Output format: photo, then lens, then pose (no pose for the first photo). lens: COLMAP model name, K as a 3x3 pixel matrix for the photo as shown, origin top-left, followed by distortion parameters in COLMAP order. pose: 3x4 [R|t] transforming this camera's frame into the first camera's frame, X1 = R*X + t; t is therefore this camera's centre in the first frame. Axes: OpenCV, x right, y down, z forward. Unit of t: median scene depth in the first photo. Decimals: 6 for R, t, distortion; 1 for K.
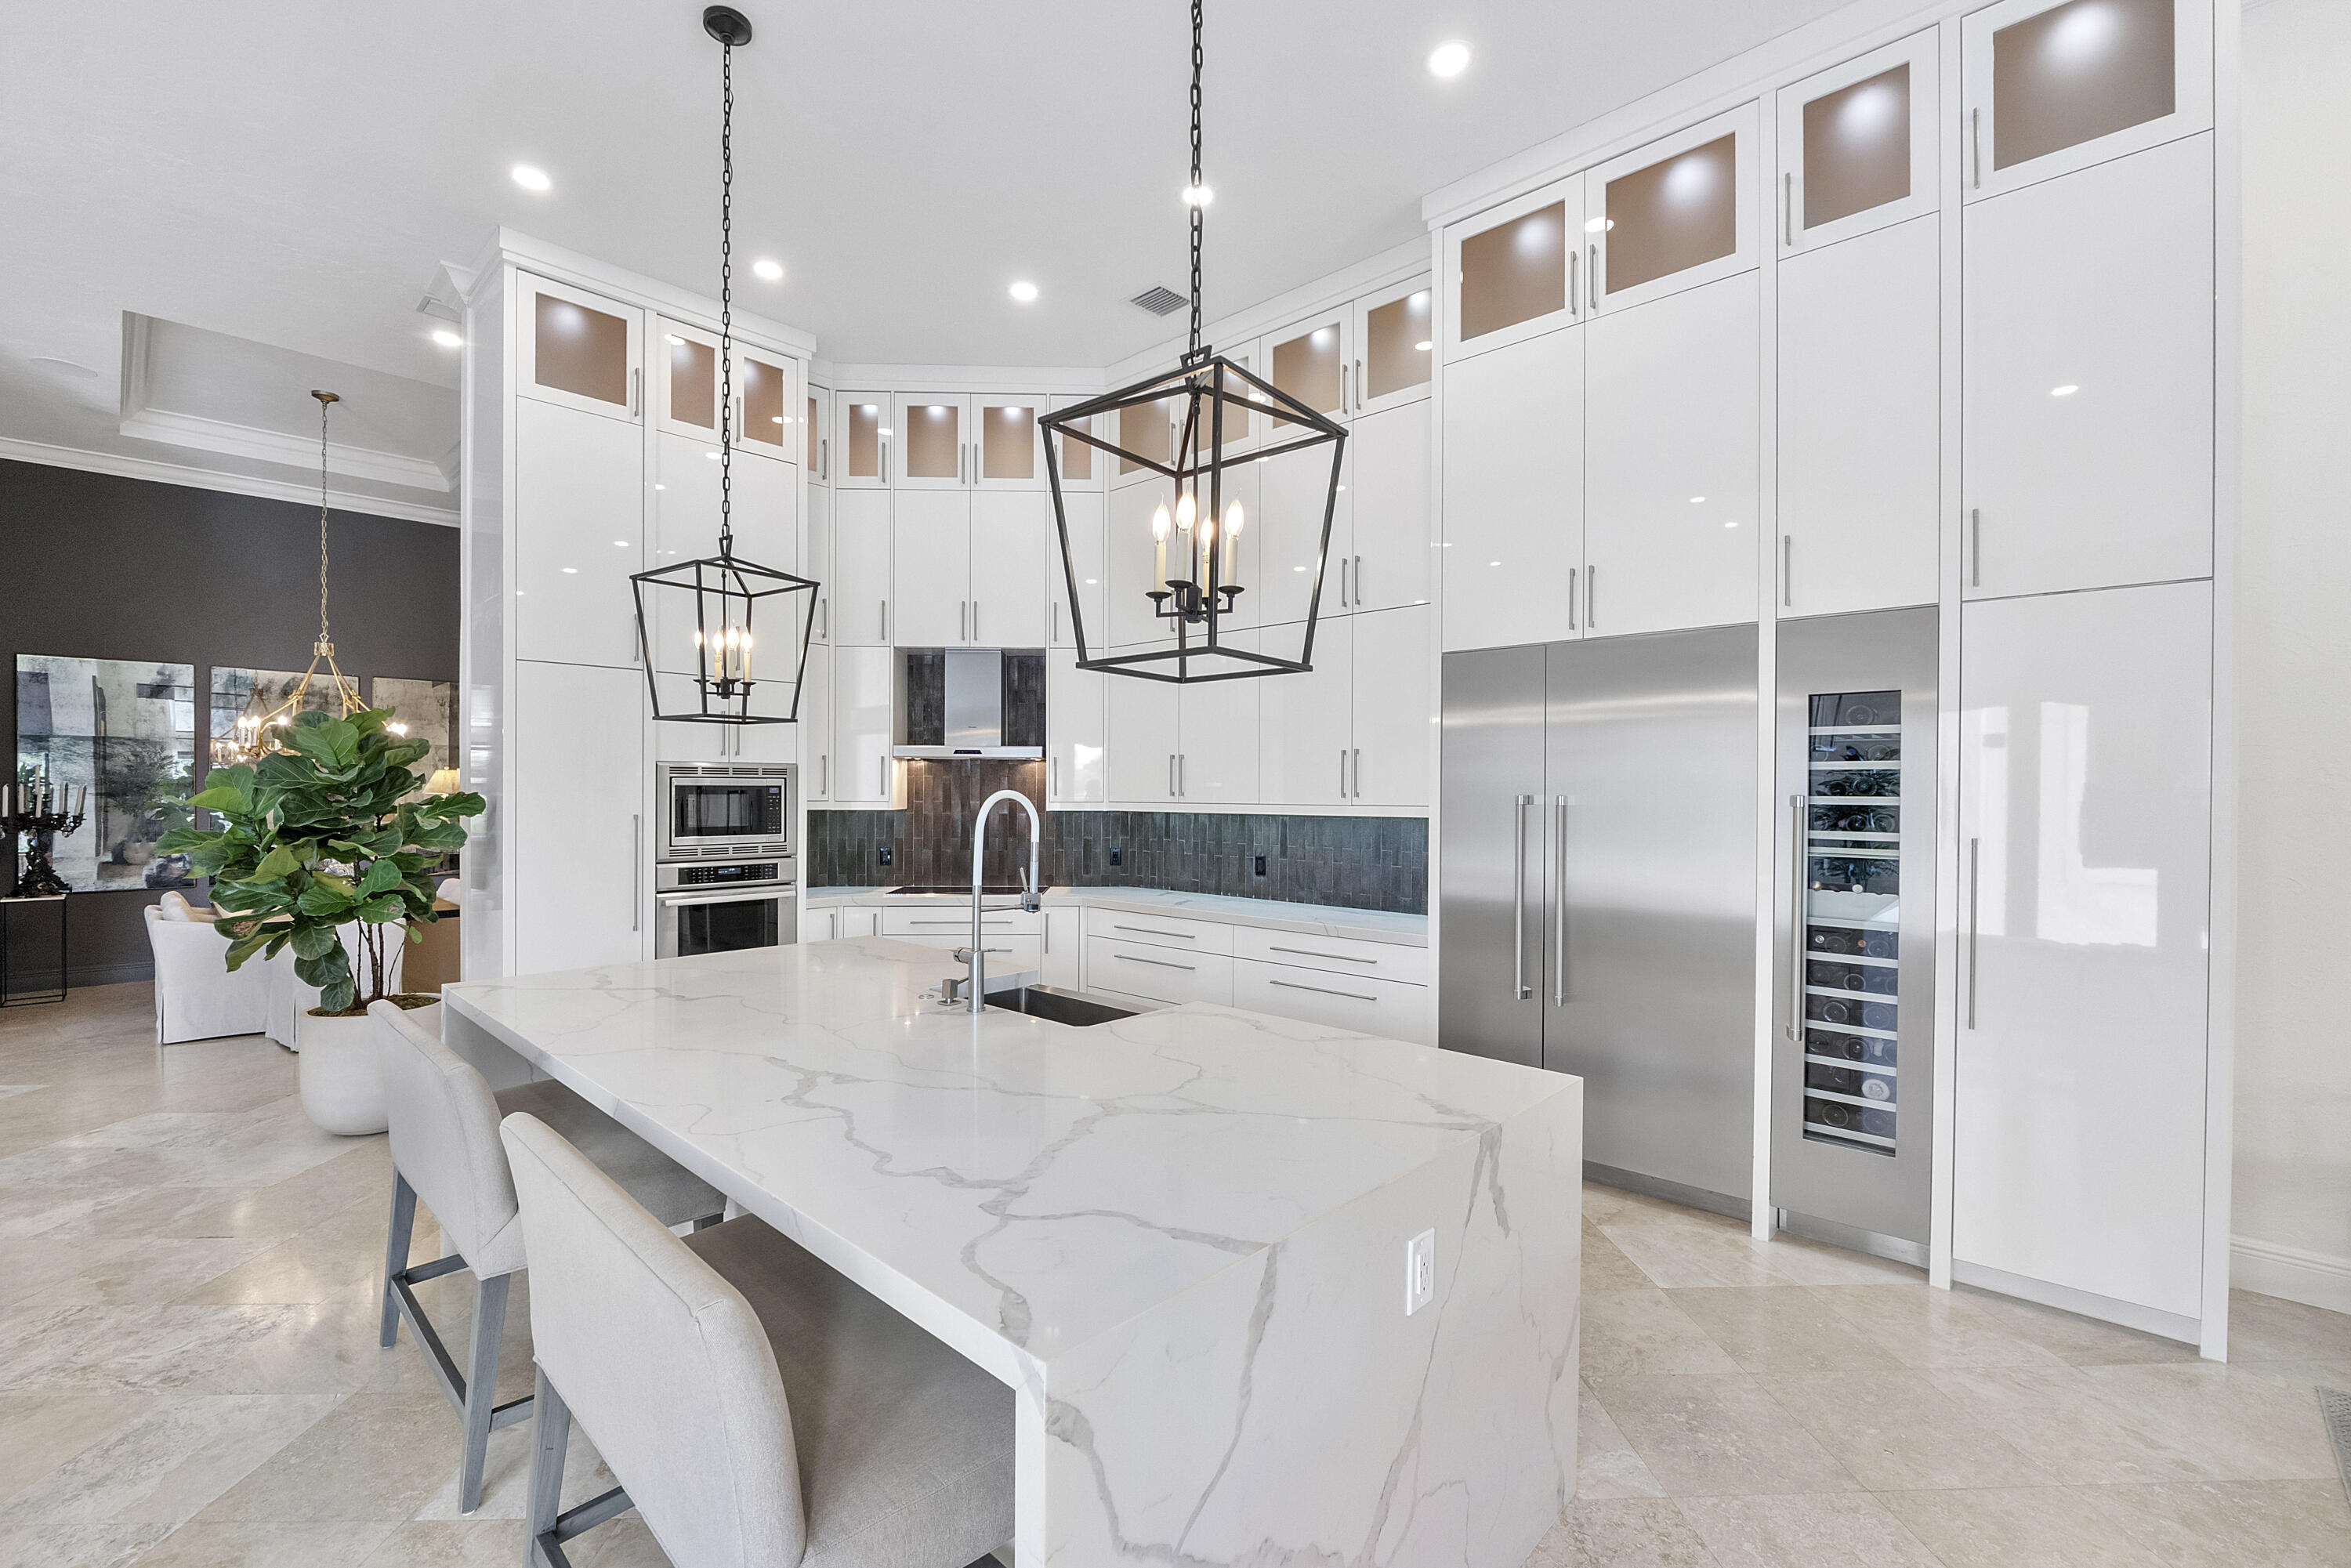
lens RADIAL K [[1000.4, 0, 1176.3], [0, 1000.4, 798.7], [0, 0, 1]] dist [-0.007794, -0.000672]
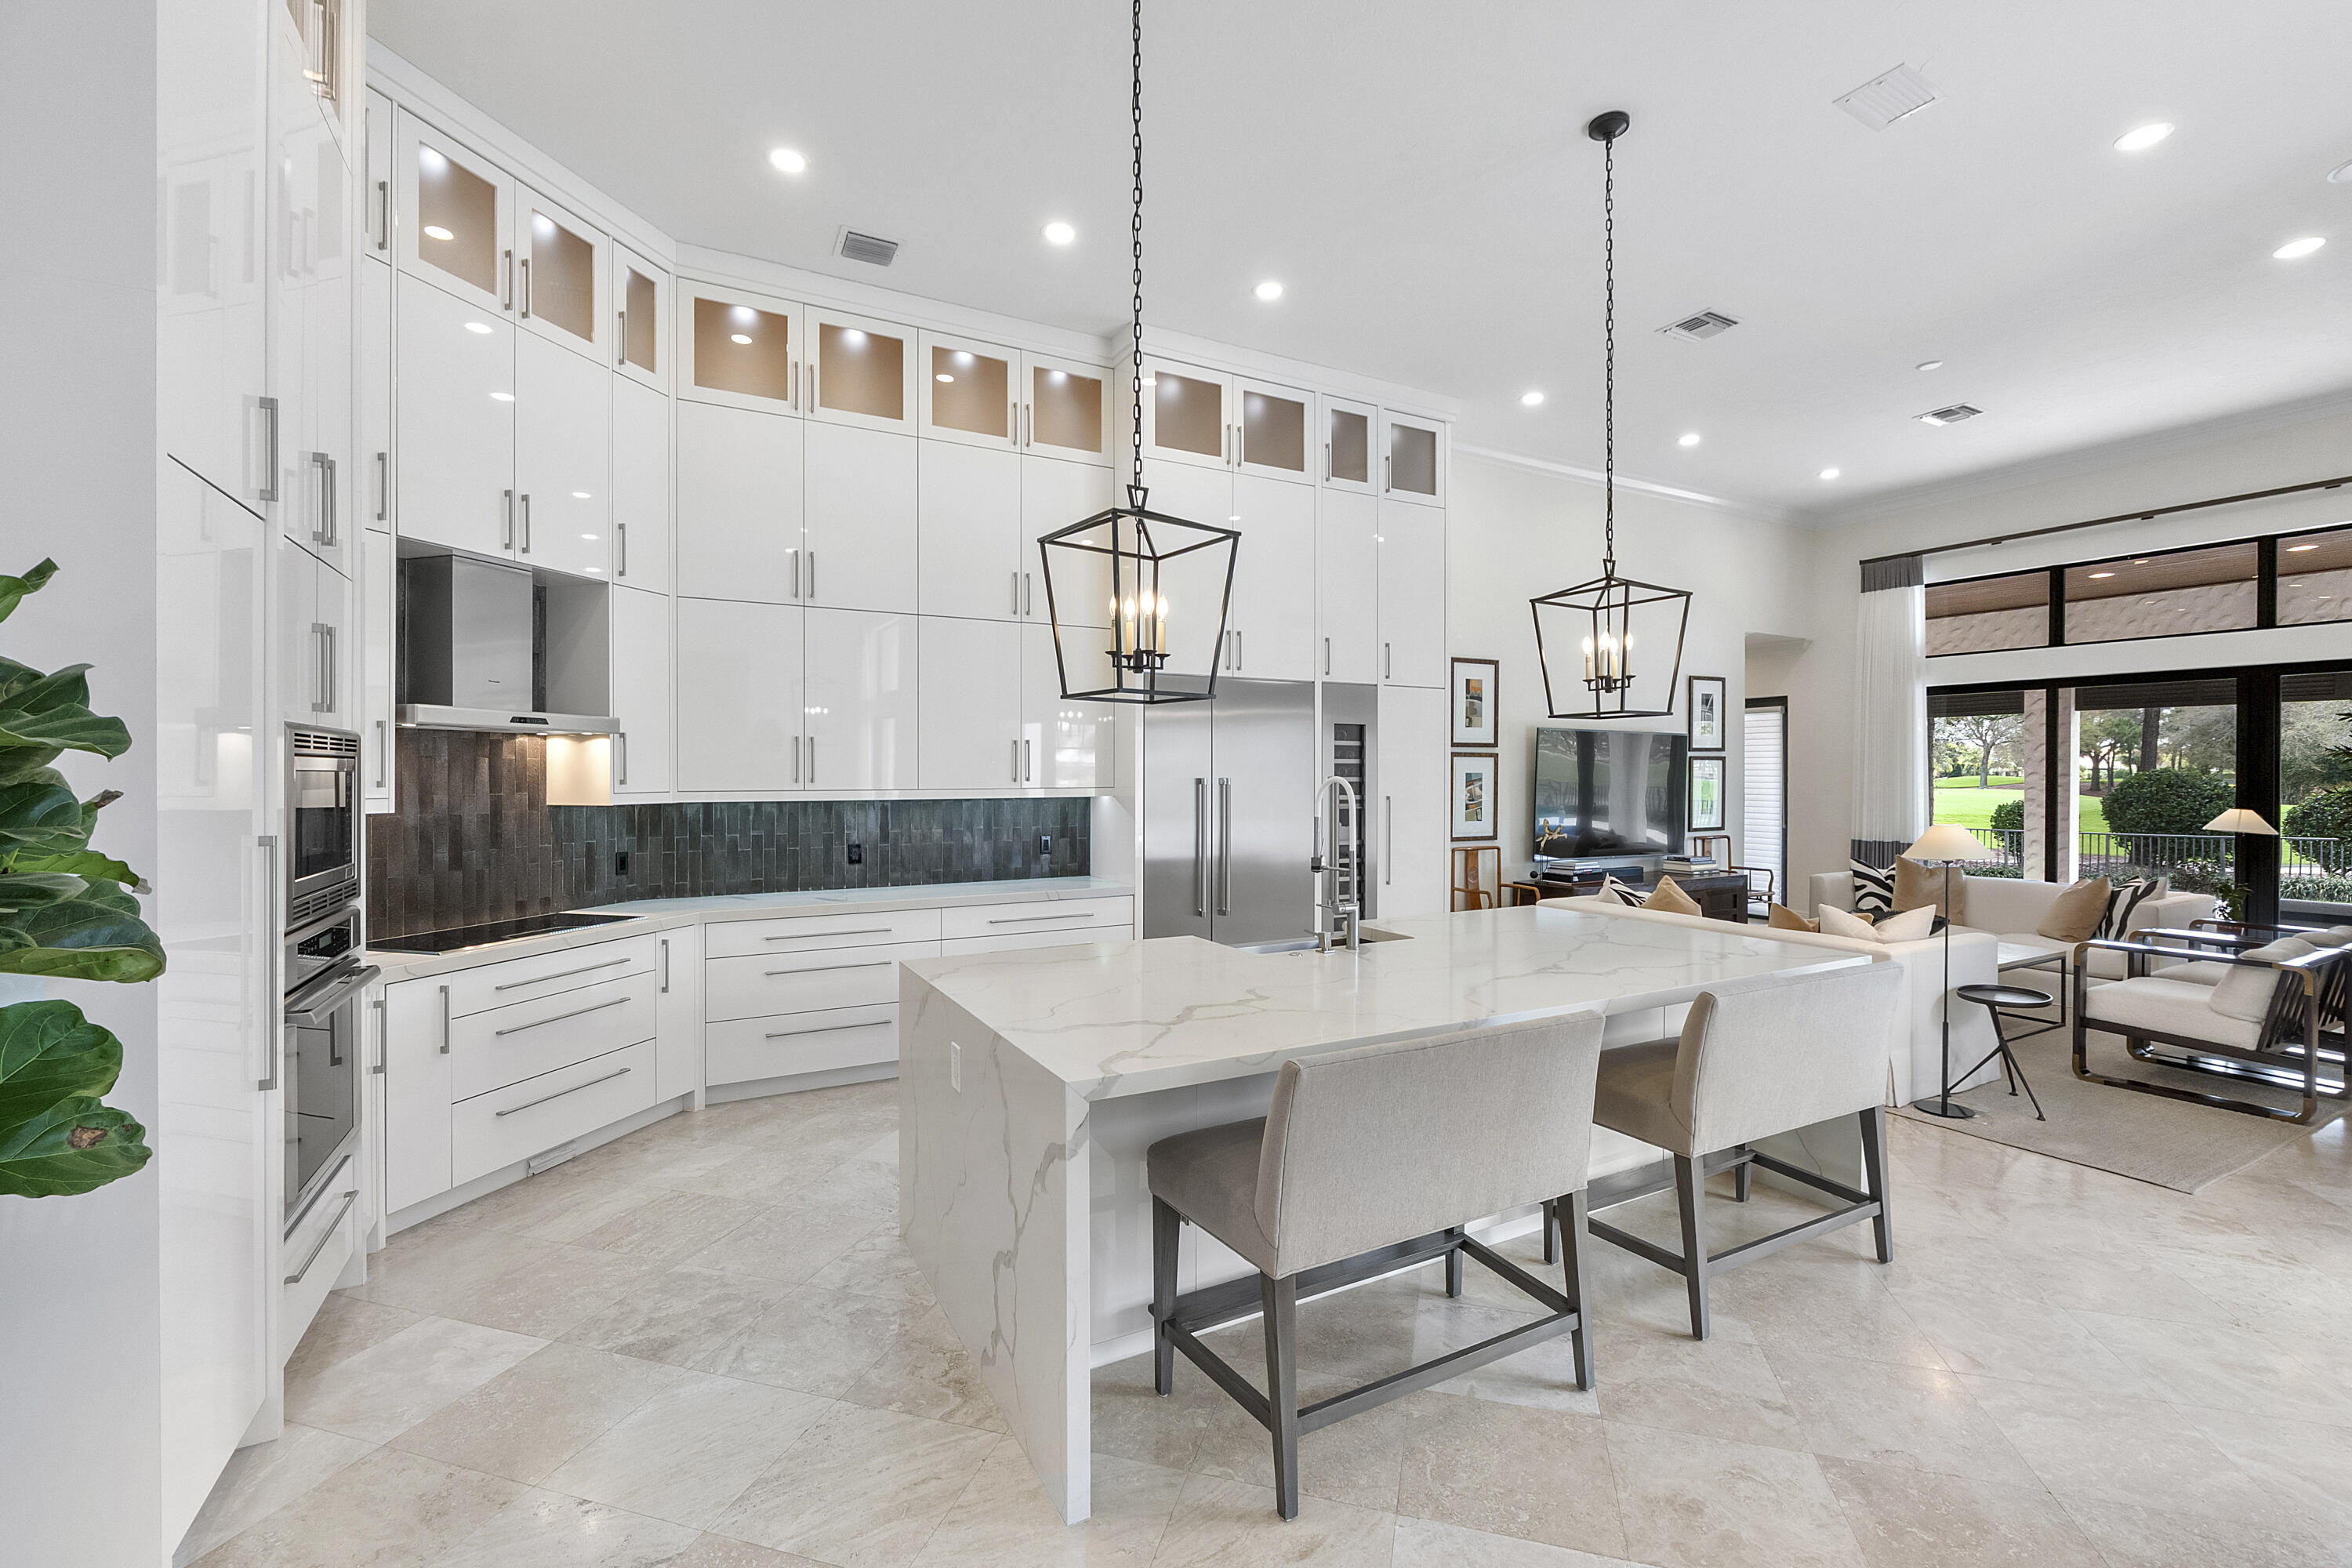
lens RADIAL K [[1000.9, 0, 1184.1], [0, 1000.9, 779.8], [0, 0, 1]] dist [-0.007794, -0.000672]
pose [[0.309563, -0.009449, 0.950832, -0.763161], [0.009122, 0.999934, 0.006967, -0.008467], [-0.950835, 0.006517, 0.309628, 0.415242]]
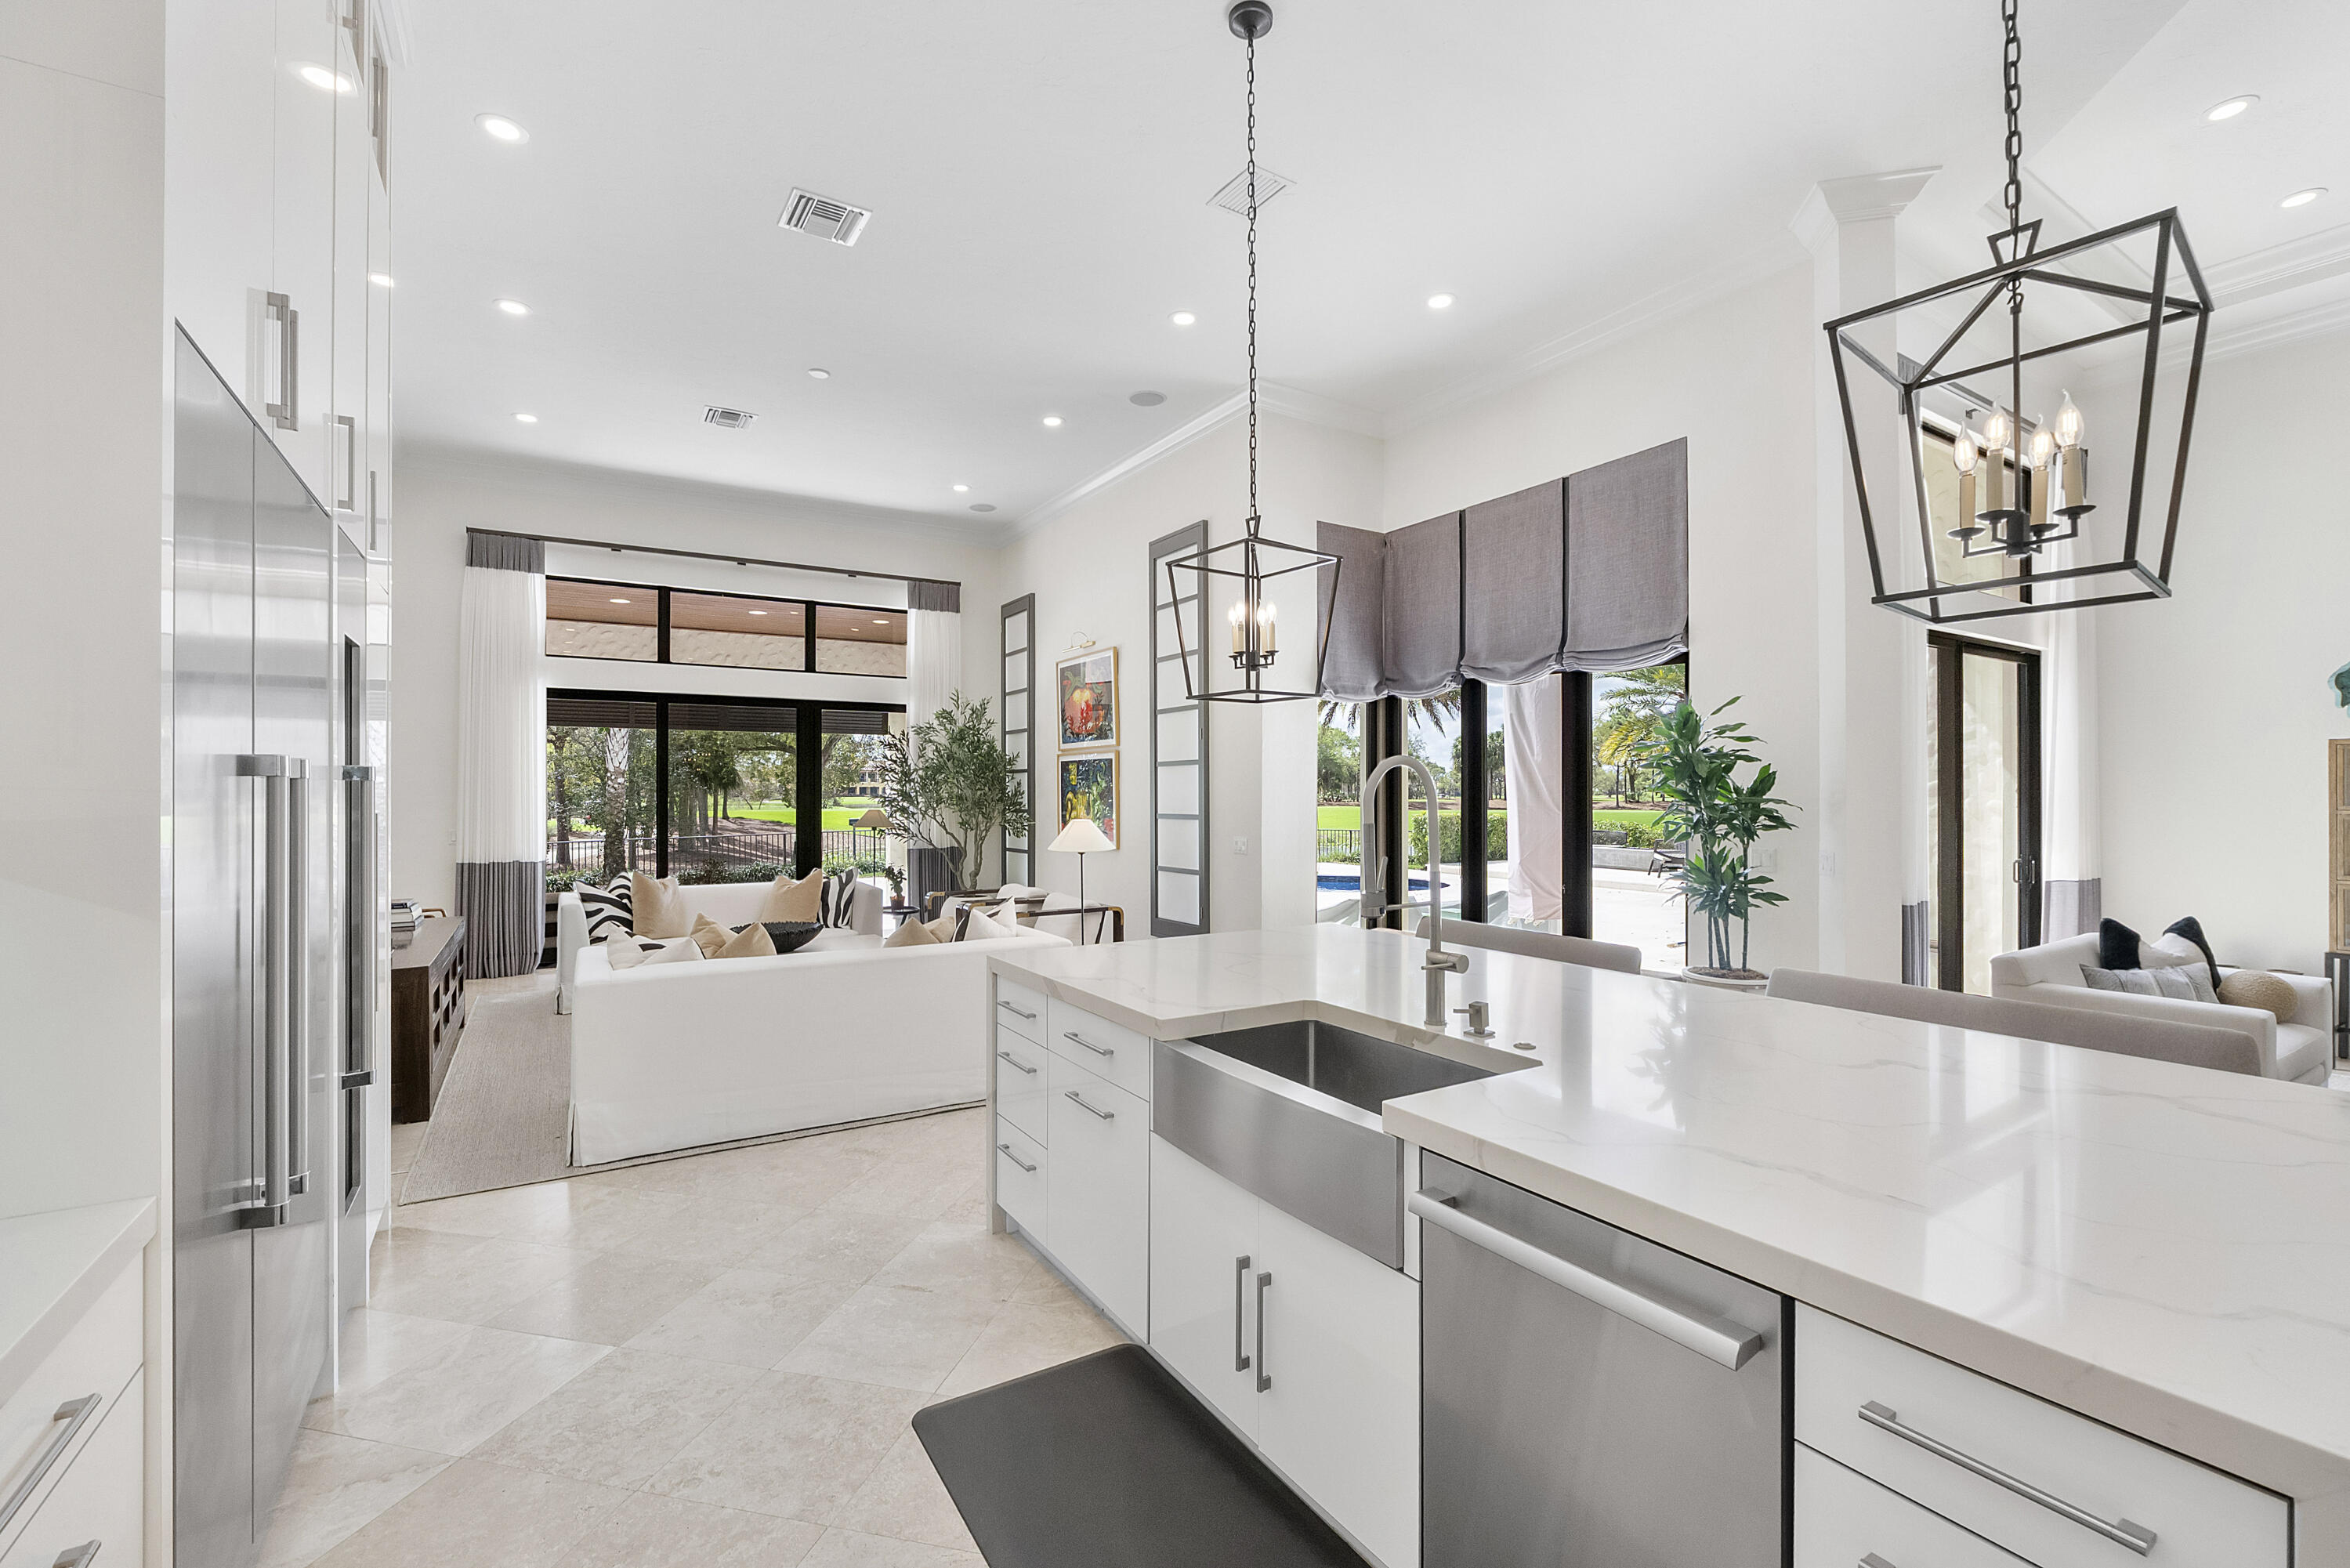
lens RADIAL K [[1000.1, 0, 1170.5], [0, 1000.1, 778.4], [0, 0, 1]] dist [-0.007794, -0.000672]
pose [[-0.964877, 0.005743, 0.262639, -0.107638], [0.004493, 0.999976, -0.005359, 0.009269], [-0.262663, -0.003991, -0.964879, 0.954314]]
